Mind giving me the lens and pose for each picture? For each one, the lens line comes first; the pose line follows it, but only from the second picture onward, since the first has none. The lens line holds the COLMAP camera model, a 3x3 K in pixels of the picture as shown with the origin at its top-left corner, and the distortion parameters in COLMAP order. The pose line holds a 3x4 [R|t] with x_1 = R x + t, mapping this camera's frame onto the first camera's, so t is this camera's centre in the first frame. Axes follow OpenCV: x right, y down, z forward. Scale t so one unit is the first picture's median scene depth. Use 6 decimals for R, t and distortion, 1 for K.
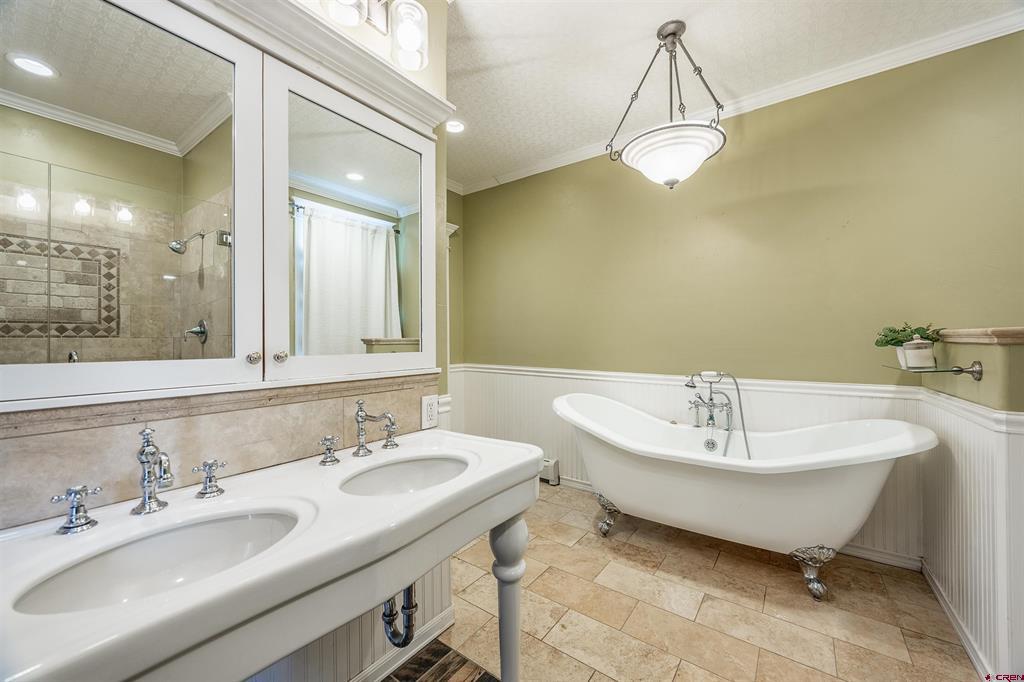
lens RADIAL K [[399.9, 0, 511.4], [0, 399.9, 342.1], [0, 0, 1]] dist [0.000596, 0.000047]
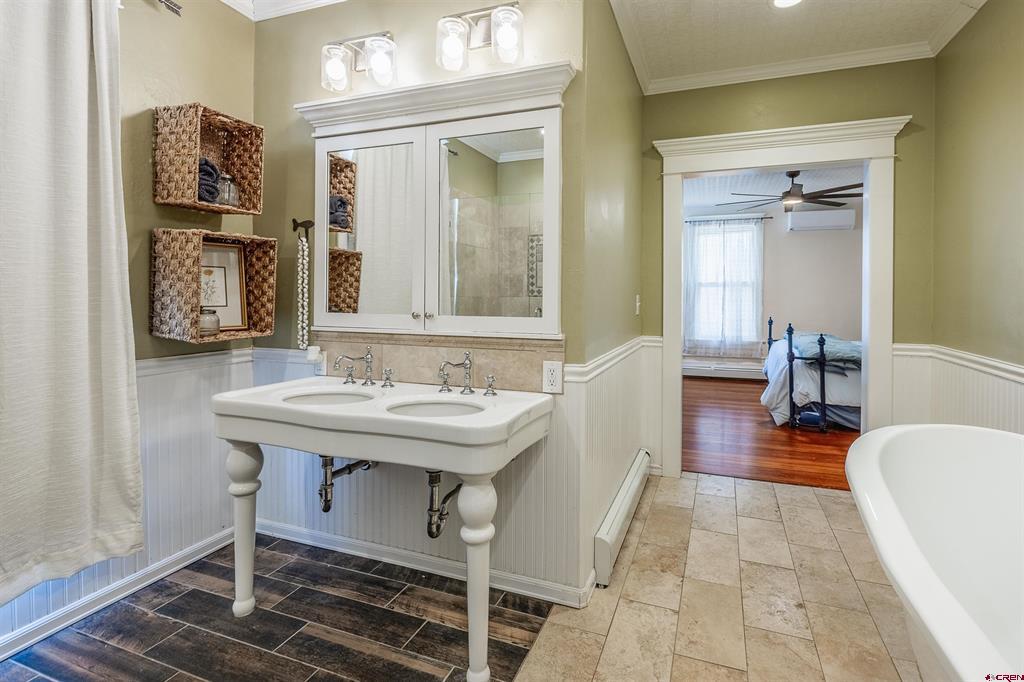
lens RADIAL K [[479.1, 0, 550.2], [0, 479.1, 299.3], [0, 0, 1]] dist [-0.004330, -0.000064]
pose [[0.282254, 0.014148, -0.959235, 1.017656], [-0.009653, 0.999883, 0.011907, -0.040140], [0.959291, 0.005898, 0.282358, 0.693258]]
